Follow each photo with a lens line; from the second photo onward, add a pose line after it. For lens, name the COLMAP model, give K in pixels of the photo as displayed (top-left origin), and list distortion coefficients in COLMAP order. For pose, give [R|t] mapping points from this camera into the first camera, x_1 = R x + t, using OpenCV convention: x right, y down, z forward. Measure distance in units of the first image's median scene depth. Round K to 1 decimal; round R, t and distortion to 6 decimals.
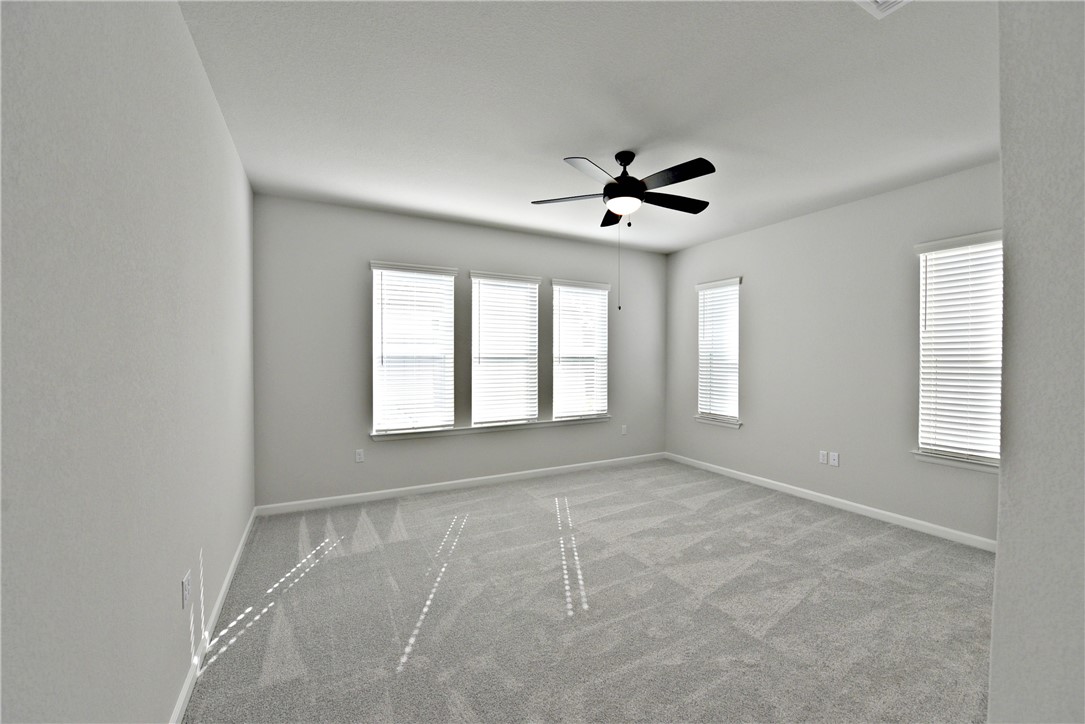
lens RADIAL K [[430.7, 0, 542.5], [0, 430.7, 362.0], [0, 0, 1]] dist [-0.000387, 0.000012]
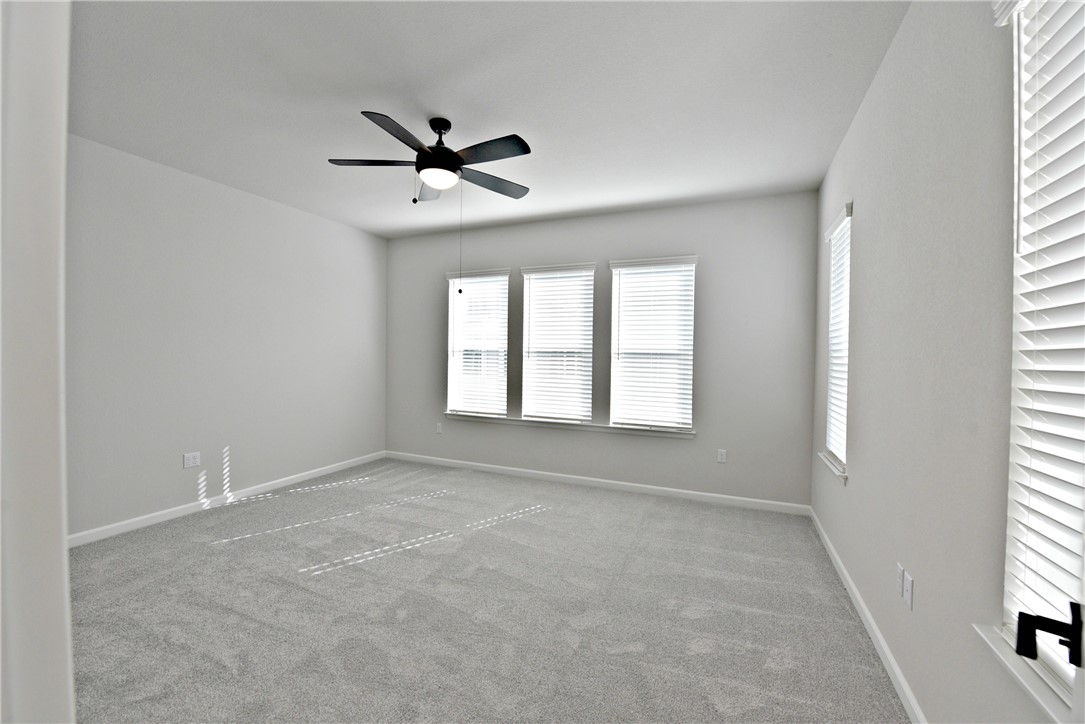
lens RADIAL K [[435.6, 0, 542.5], [0, 435.6, 362.0], [0, 0, 1]] dist [-0.000146, 0.000030]
pose [[0.626948, 0.024651, -0.778671, 0.662215], [-0.020435, 0.999676, 0.015194, -0.002722], [0.778793, 0.006386, 0.627248, 0.372156]]
